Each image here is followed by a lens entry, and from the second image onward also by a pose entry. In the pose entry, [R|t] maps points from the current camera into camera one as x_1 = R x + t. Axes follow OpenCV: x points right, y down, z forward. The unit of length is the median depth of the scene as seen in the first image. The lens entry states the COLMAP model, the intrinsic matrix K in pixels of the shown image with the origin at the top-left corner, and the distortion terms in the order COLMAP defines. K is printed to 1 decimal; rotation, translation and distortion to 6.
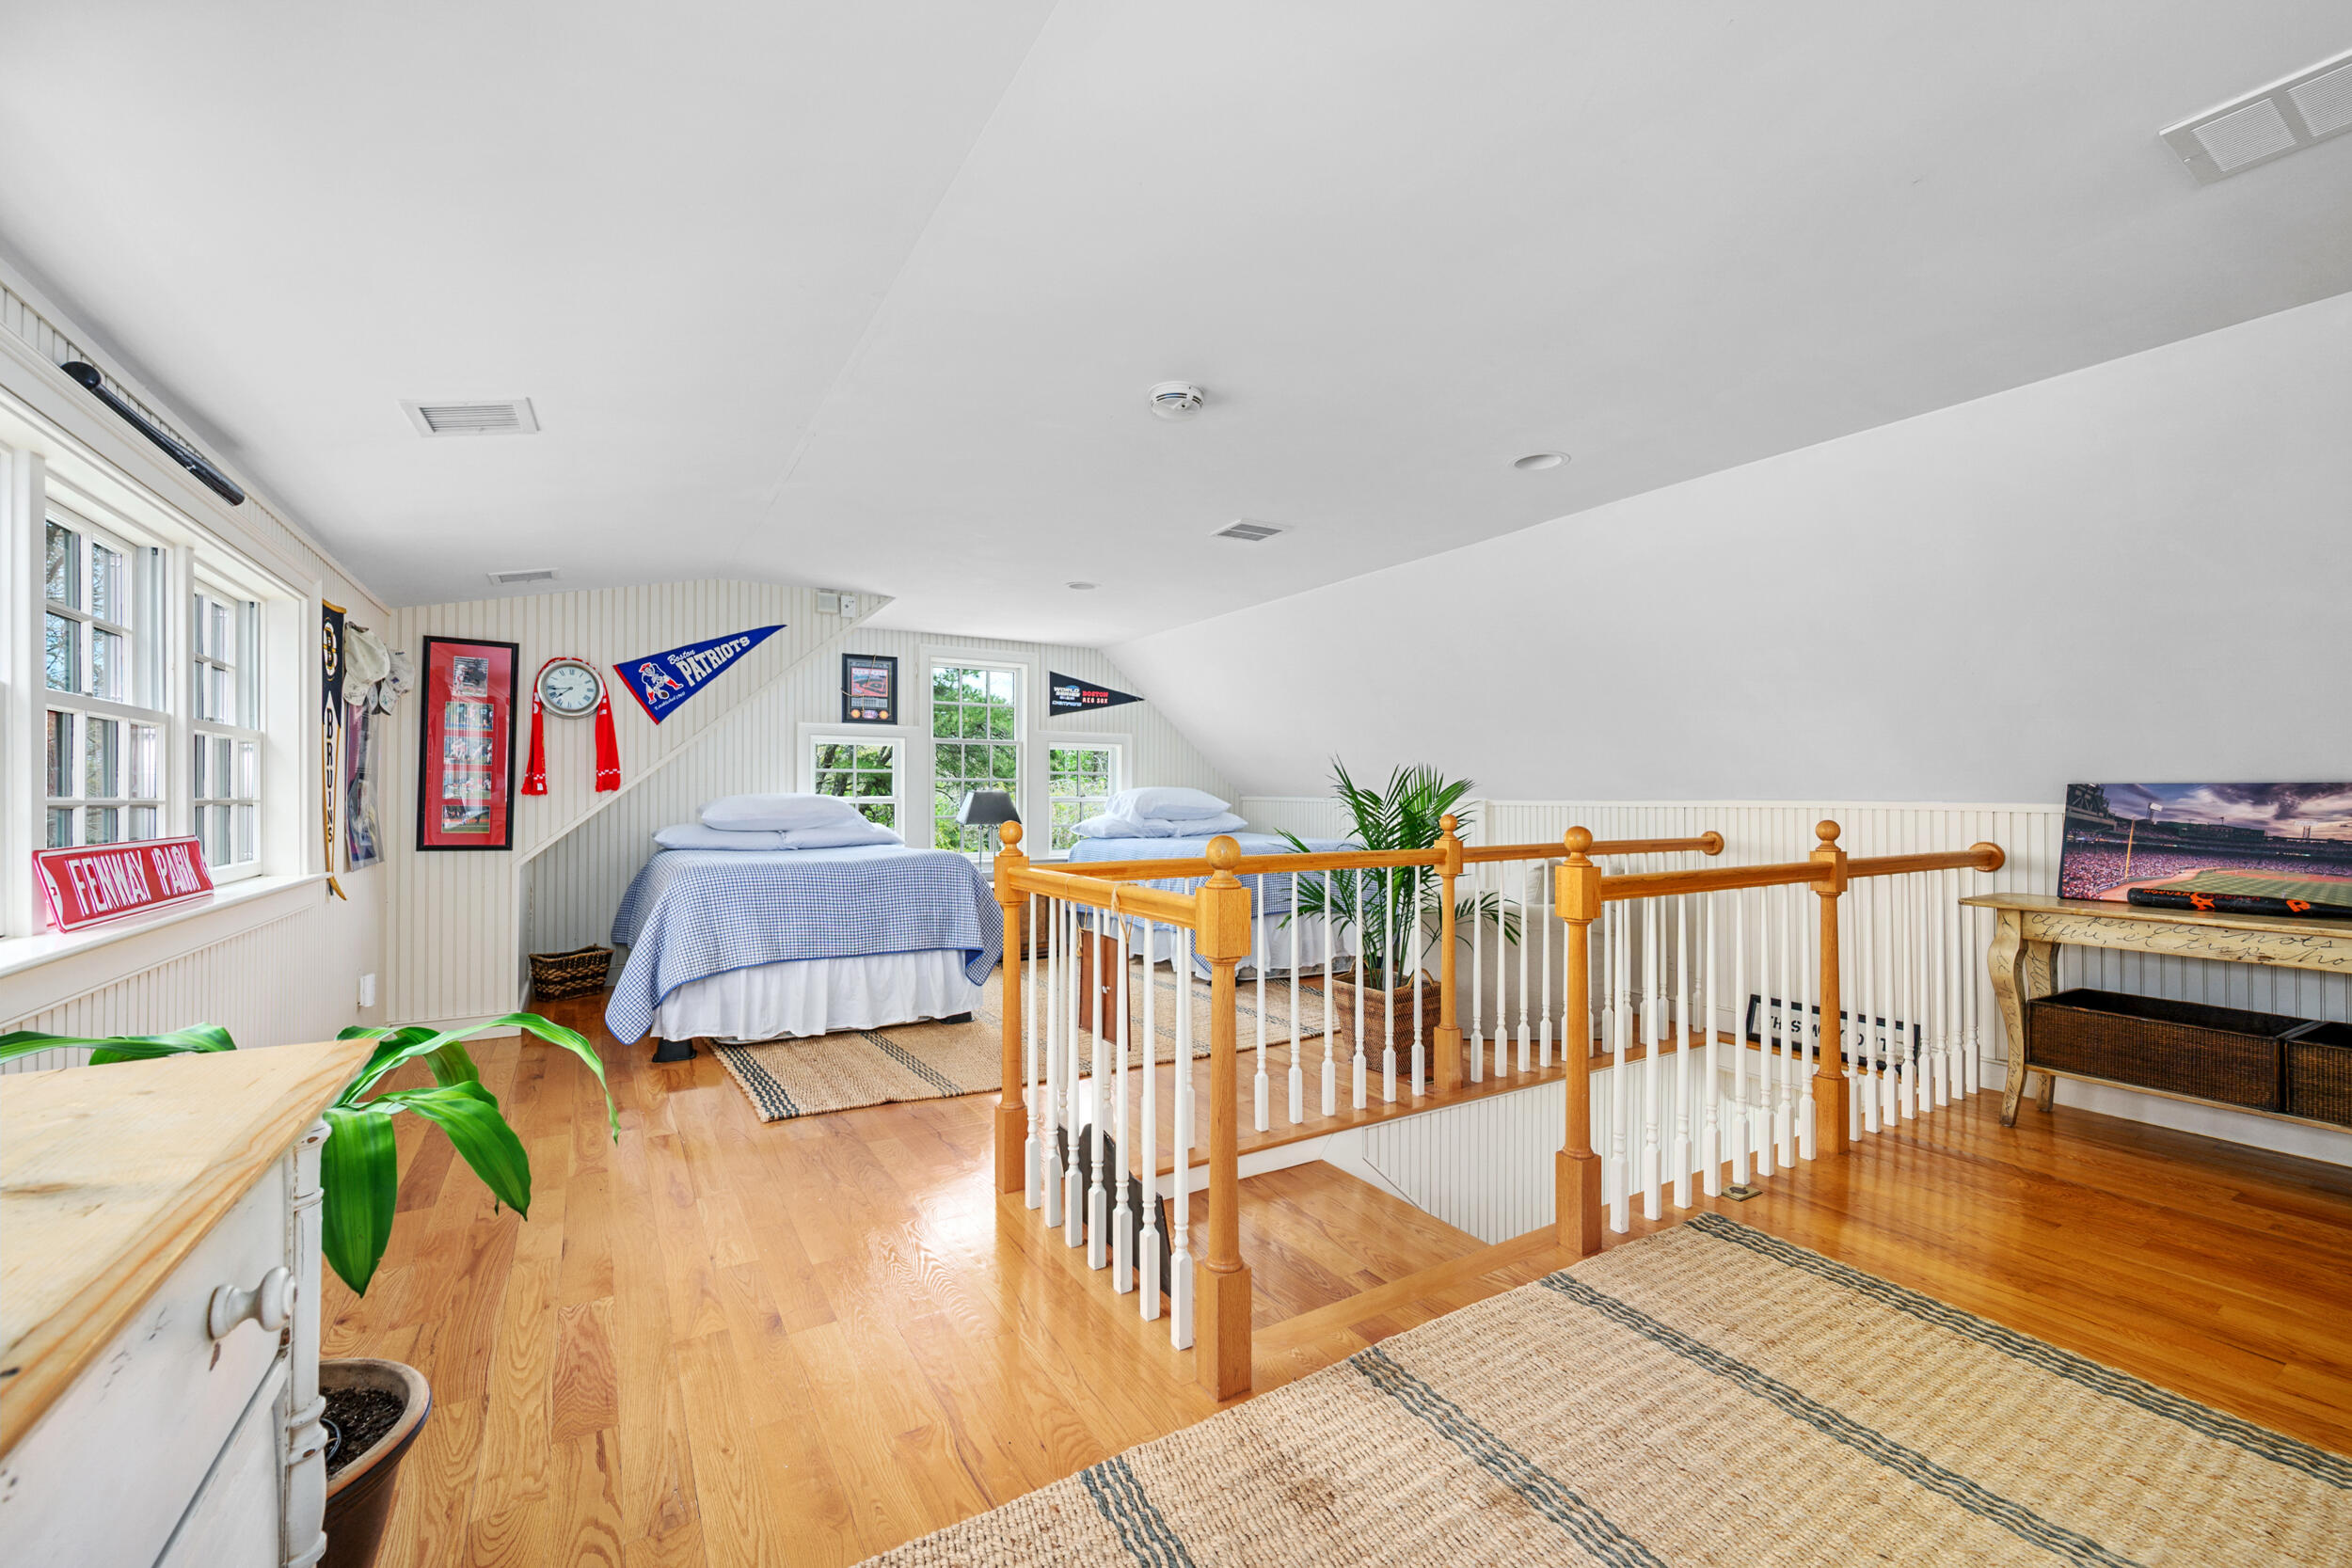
lens RADIAL K [[981.8, 0, 1183.9], [0, 981.8, 775.5], [0, 0, 1]] dist [0.000245, 0.000073]
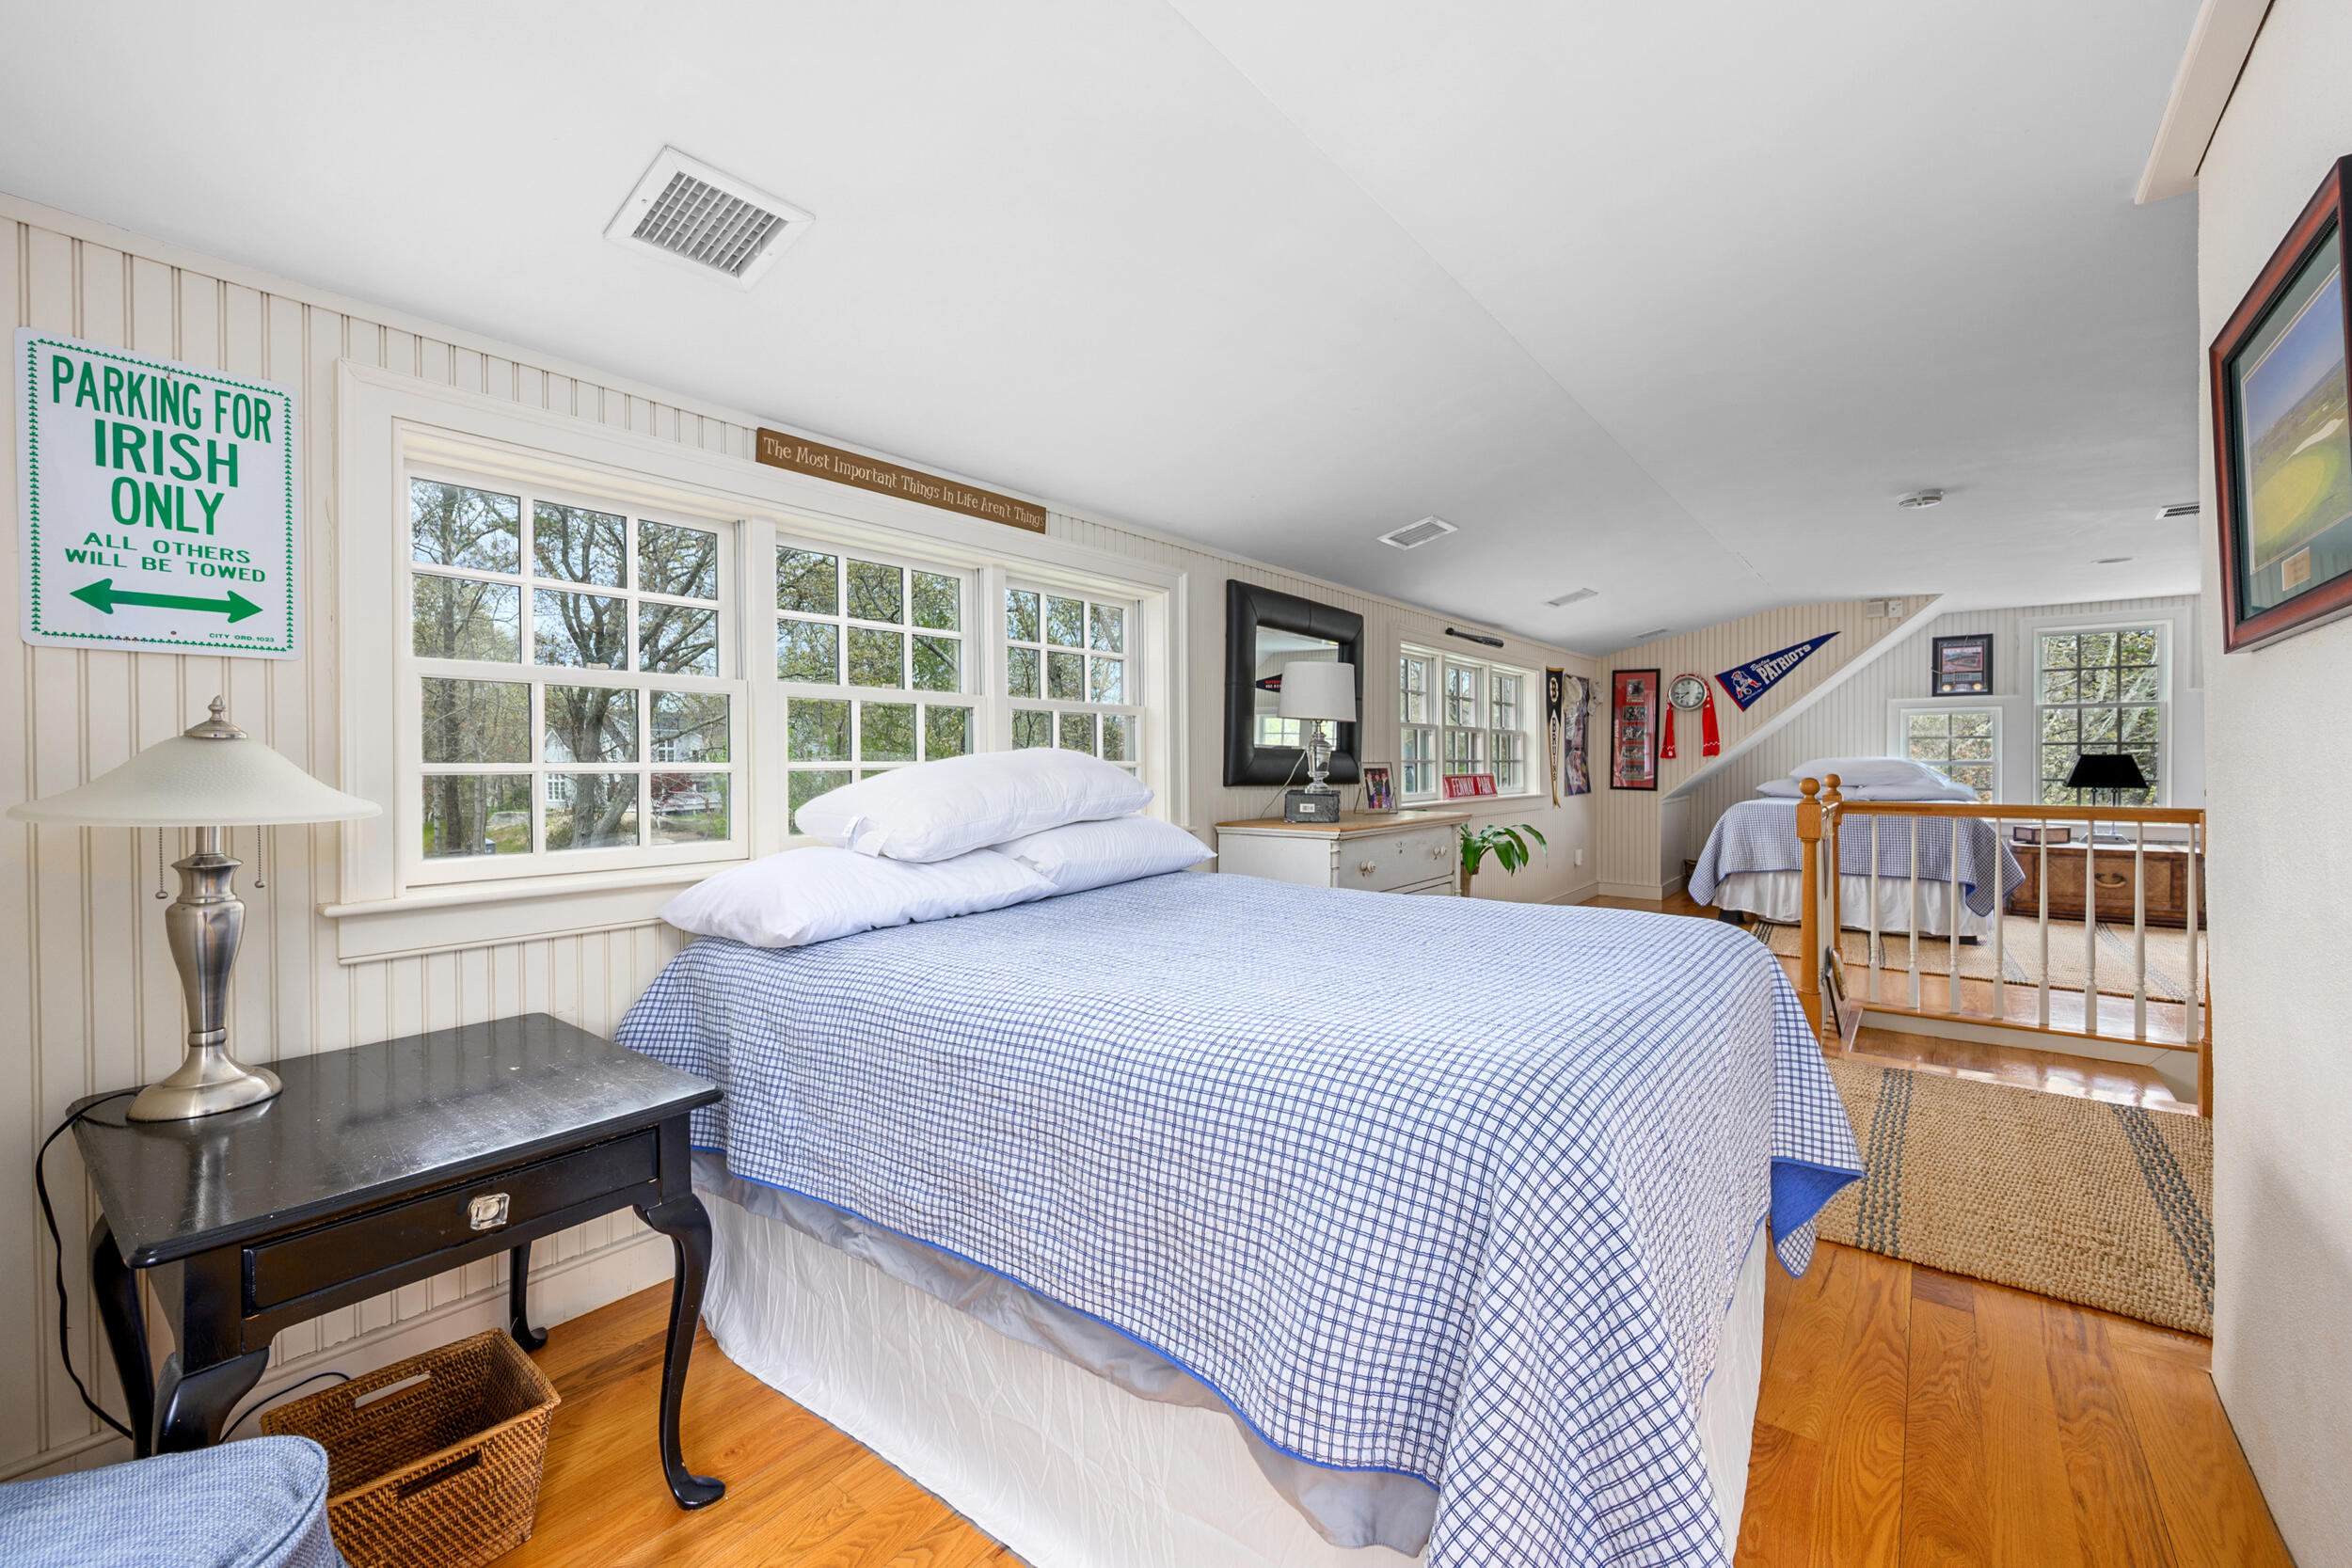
lens RADIAL K [[981.8, 0, 1183.9], [0, 981.8, 775.5], [0, 0, 1]] dist [0.000245, 0.000073]
pose [[0.369003, 0.014692, -0.929312, 0.547169], [0.019514, 0.999532, 0.023551, -0.005809], [0.929223, -0.026825, 0.368544, -0.358056]]
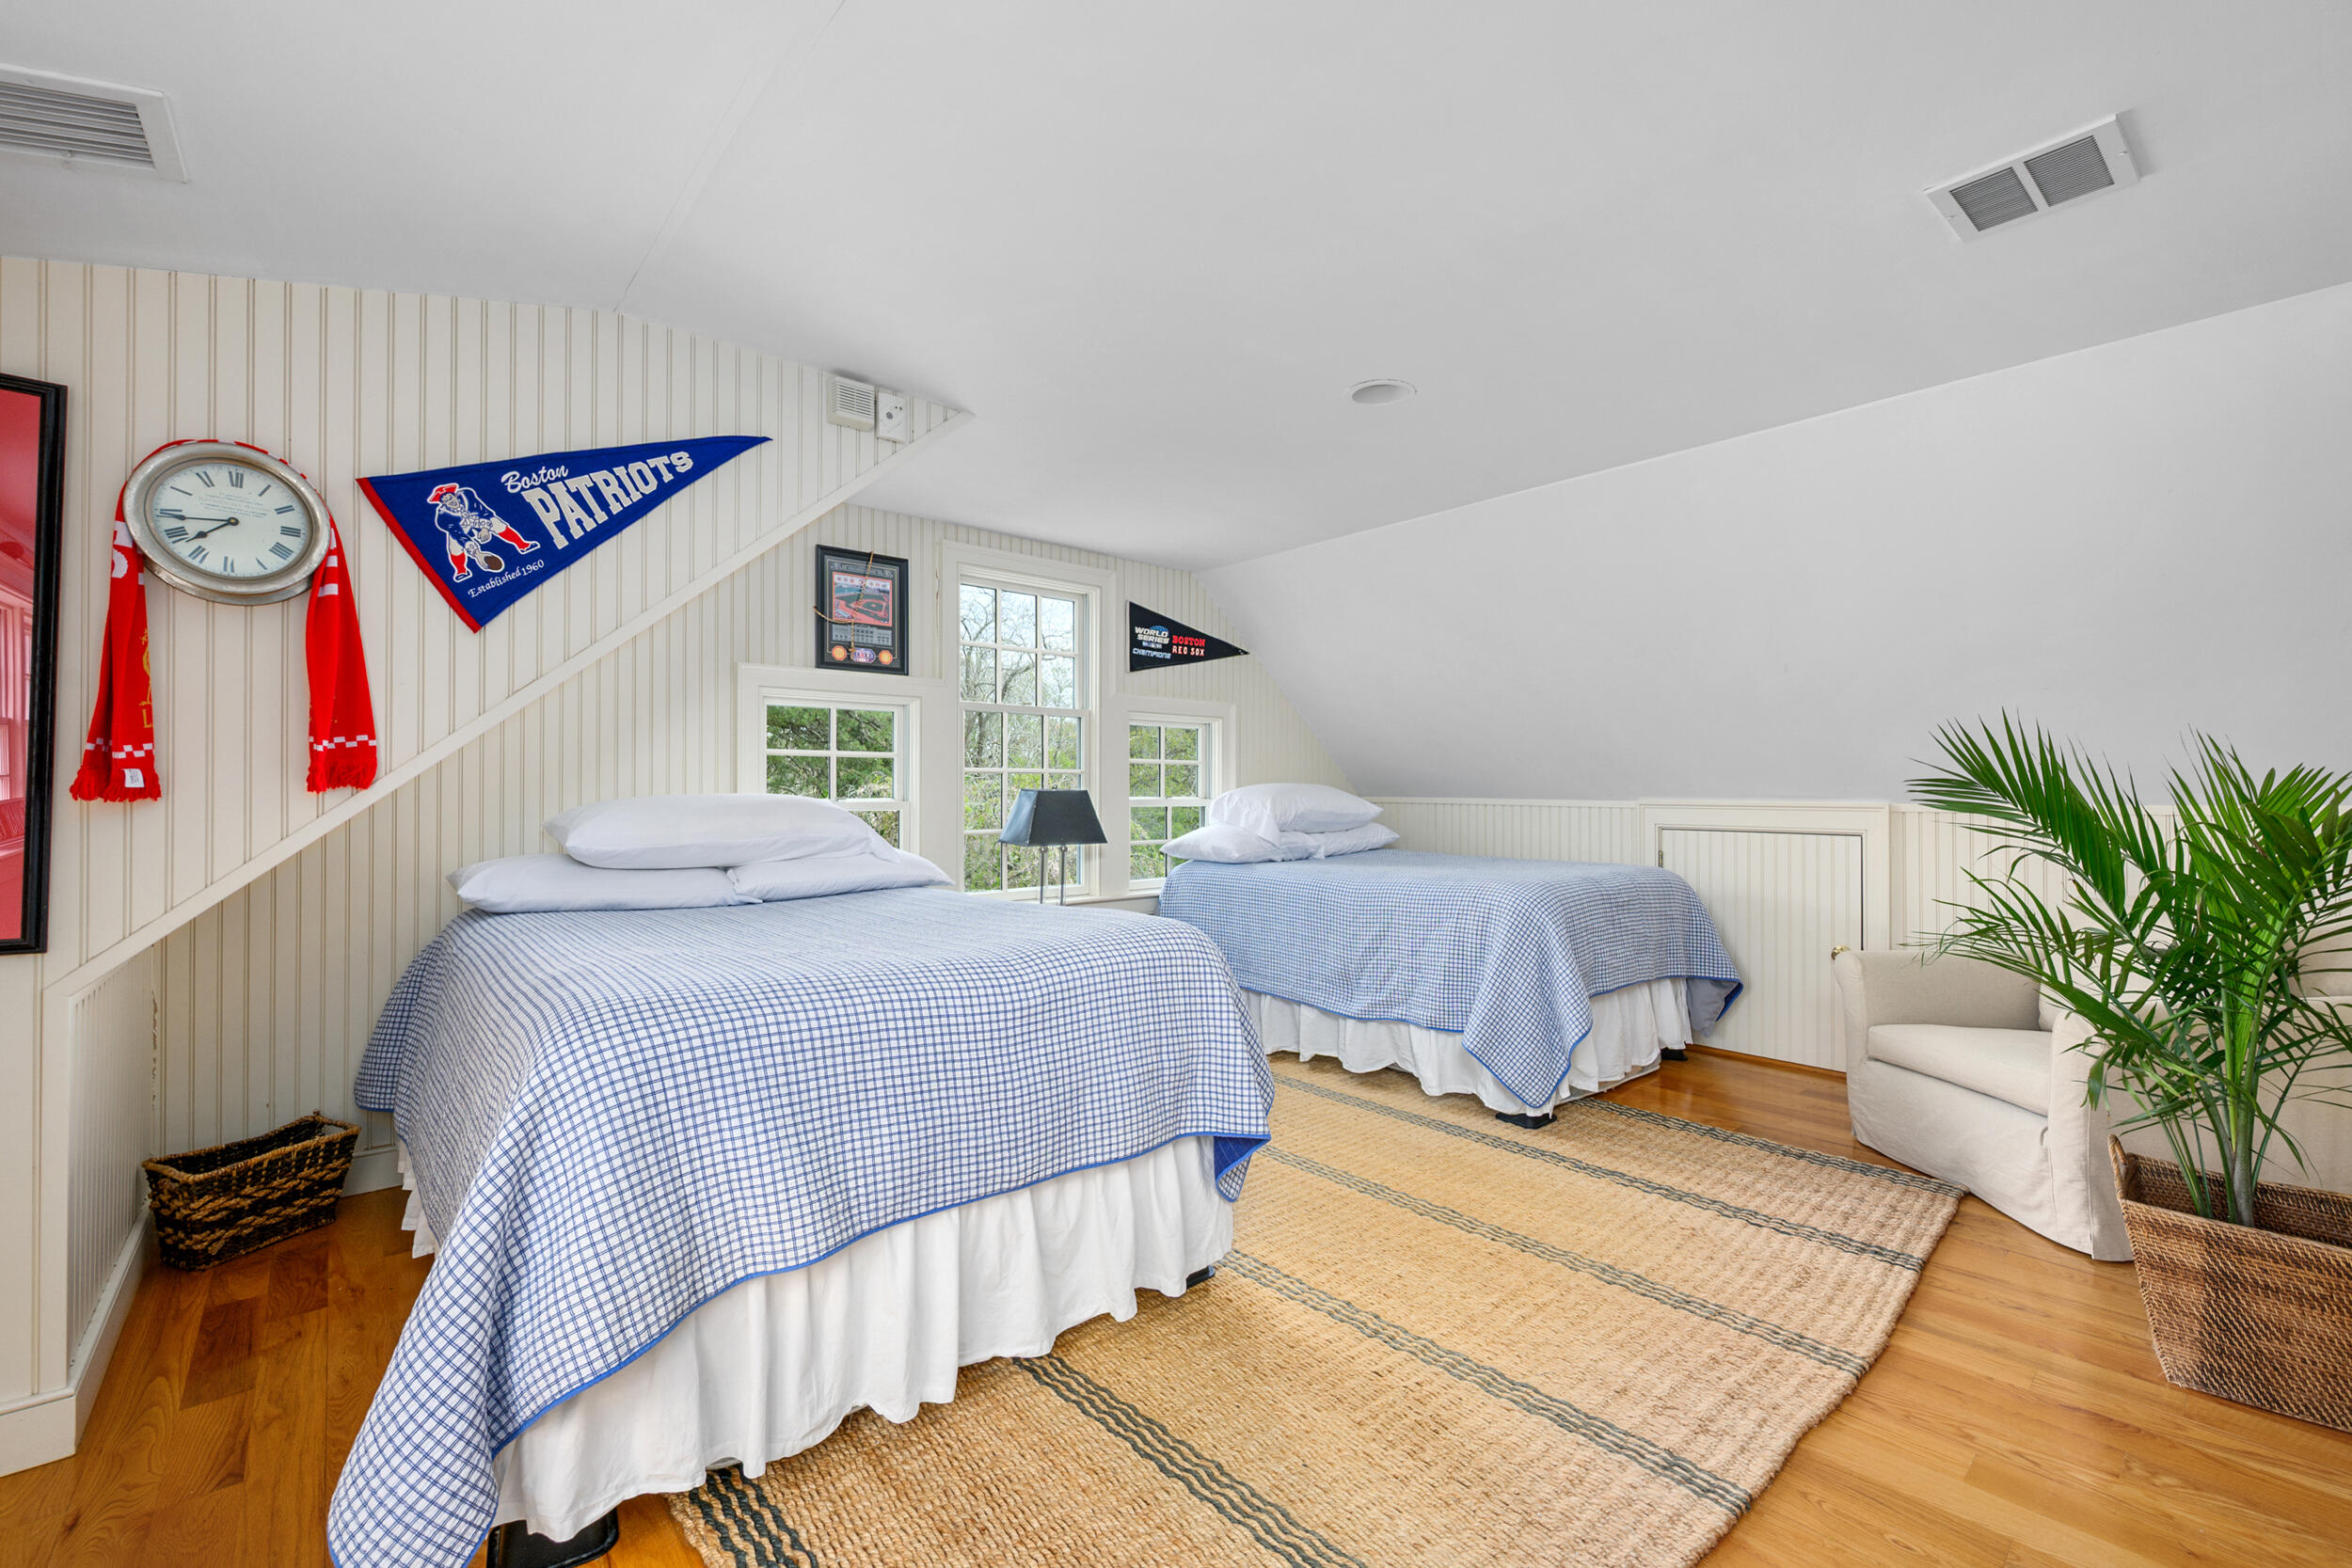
lens RADIAL K [[1003.3, 0, 1202.9], [0, 1003.3, 779.9], [0, 0, 1]] dist [-0.001536, -0.000067]
pose [[0.985258, 0.002052, 0.171063, -0.297831], [-0.003275, 0.999971, 0.006872, 0.007714], [-0.171043, -0.007331, 0.985236, 0.514939]]
